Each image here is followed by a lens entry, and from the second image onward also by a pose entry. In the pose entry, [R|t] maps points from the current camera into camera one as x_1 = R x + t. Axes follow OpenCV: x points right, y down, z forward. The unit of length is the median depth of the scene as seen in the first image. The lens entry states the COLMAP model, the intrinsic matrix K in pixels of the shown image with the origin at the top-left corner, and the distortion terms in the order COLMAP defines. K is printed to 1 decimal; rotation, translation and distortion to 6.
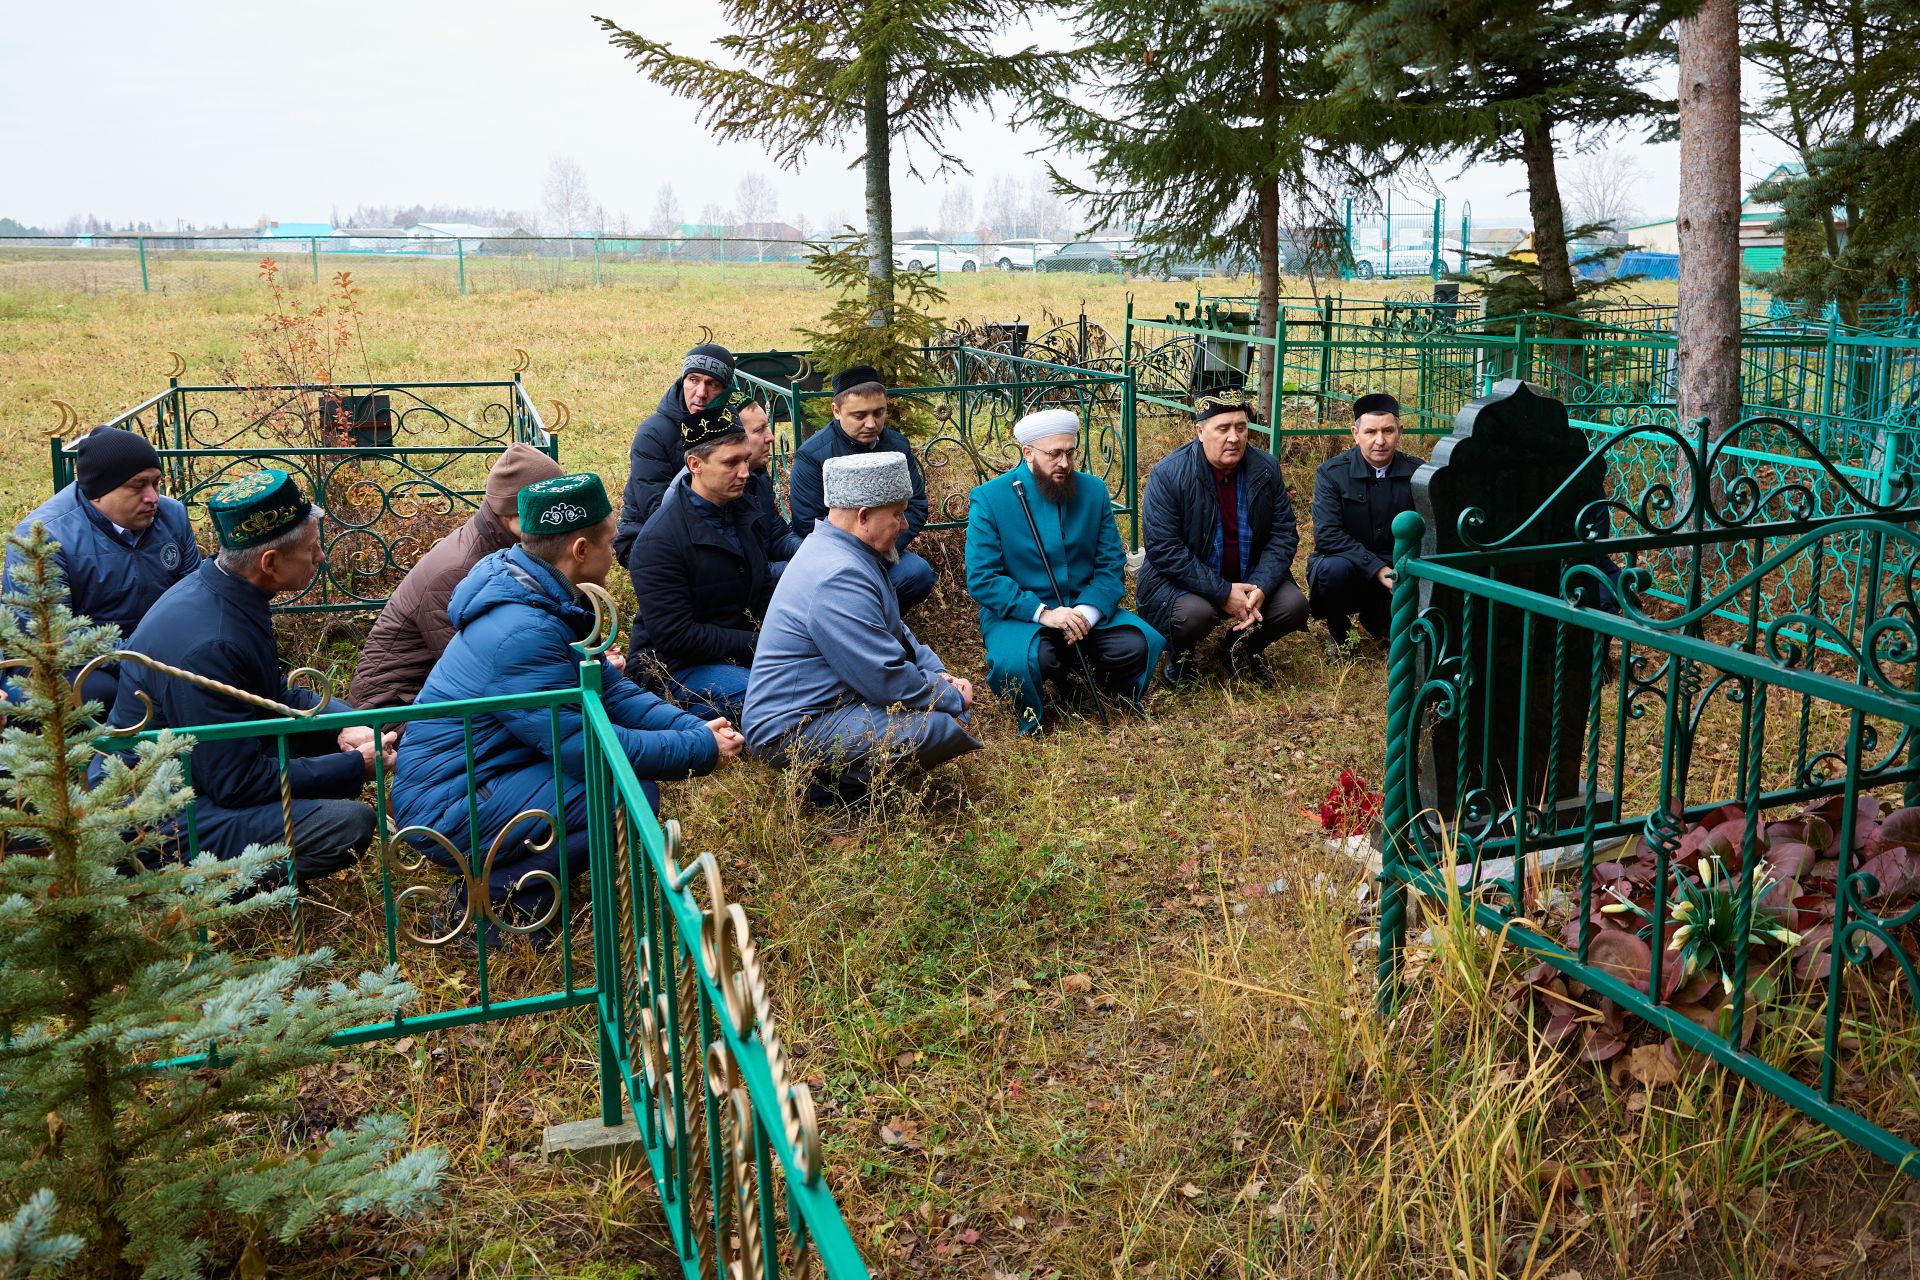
lens RADIAL K [[1871.0, 0, 961.5], [0, 1871.0, 608.6], [0, 0, 1]] dist [-0.035032, 0.007734]
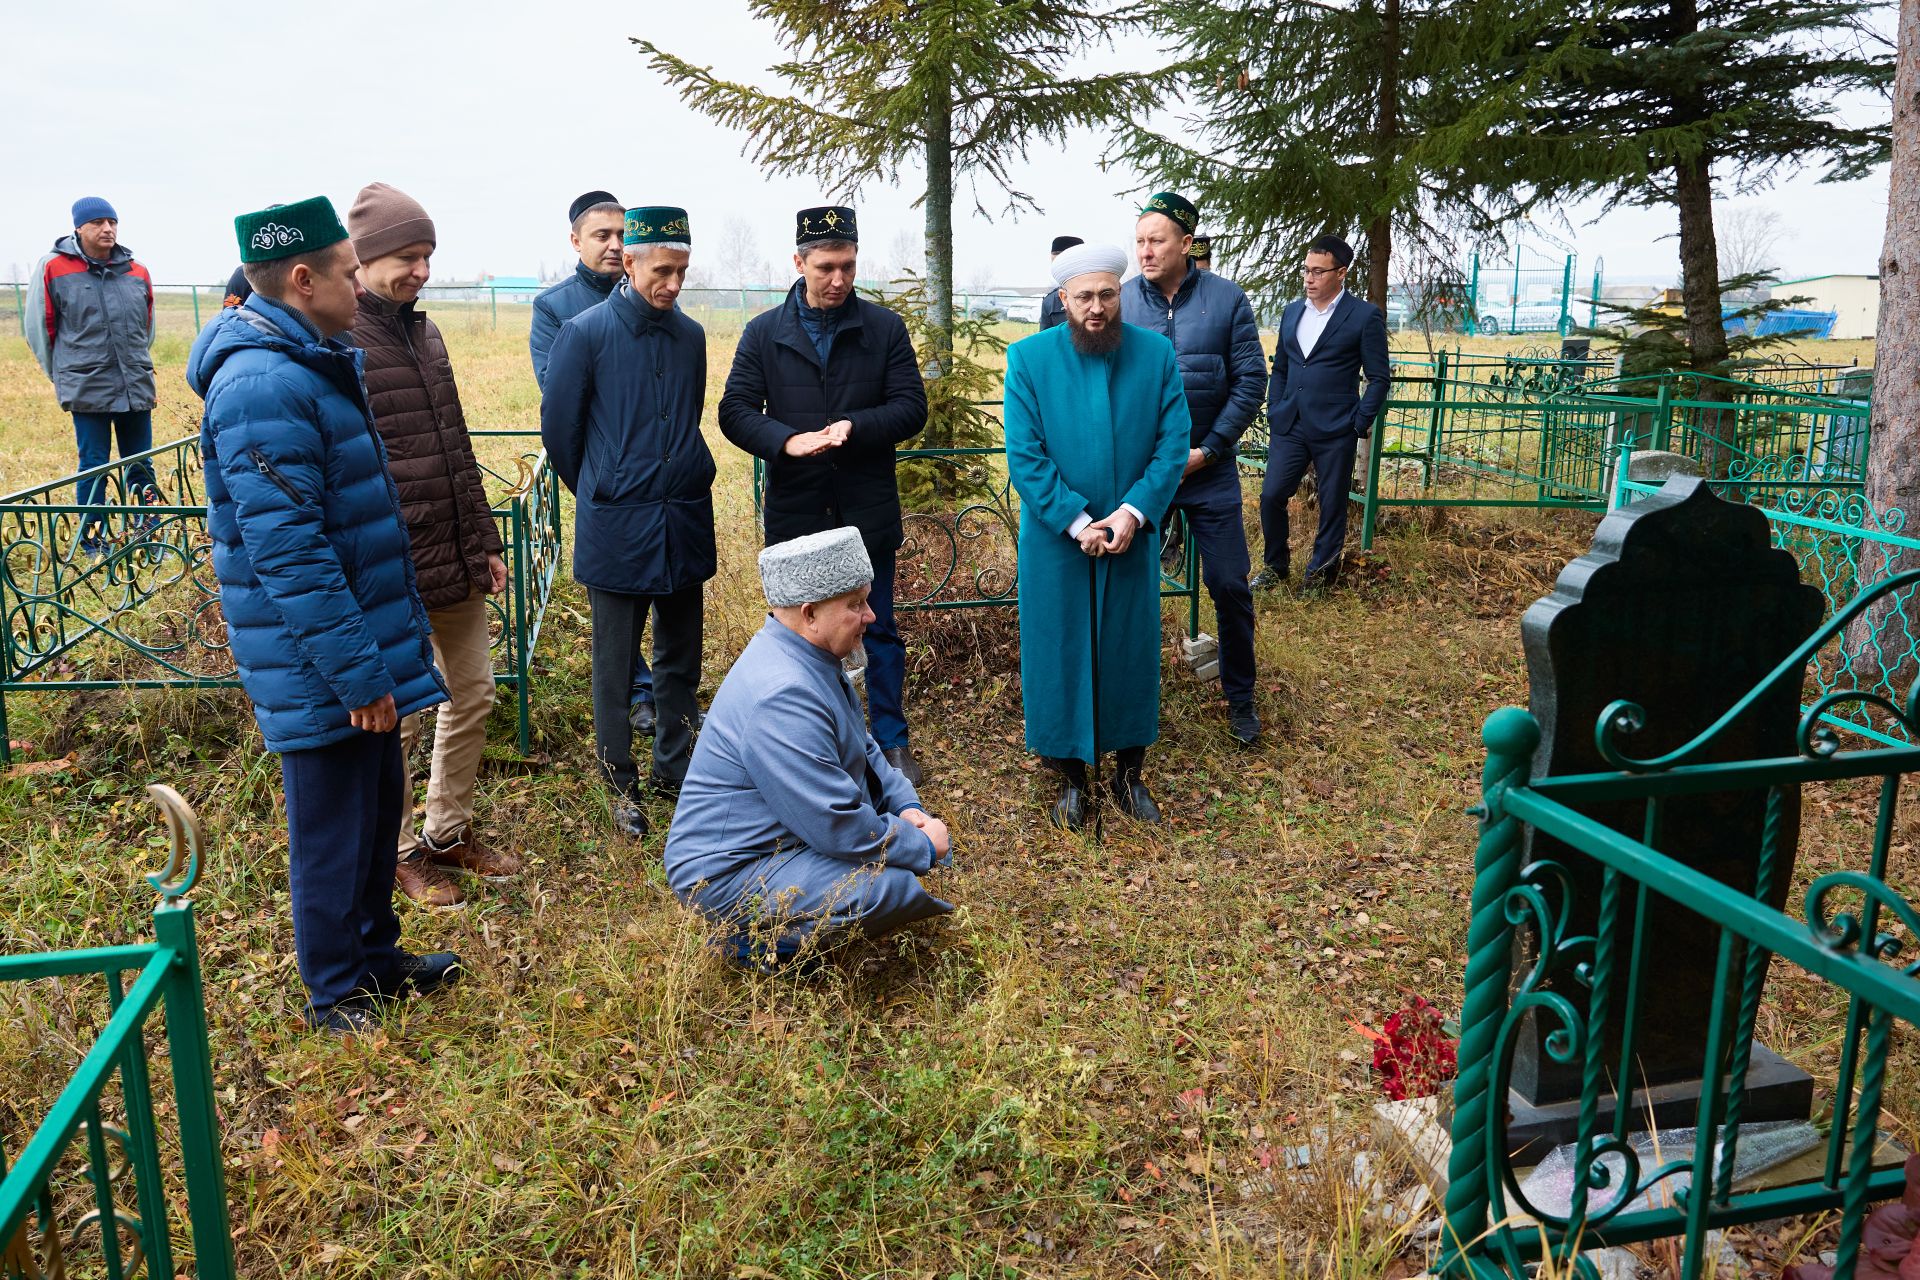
lens RADIAL K [[1402.9, 0, 960.0], [0, 1402.9, 640.0], [0, 0, 1]] dist [-0.017646, 0.013349]
pose [[0.988692, 0.040745, -0.144320, 0.067909], [-0.034937, 0.998483, 0.042556, -0.046862], [0.145835, -0.037033, 0.988616, 0.281828]]
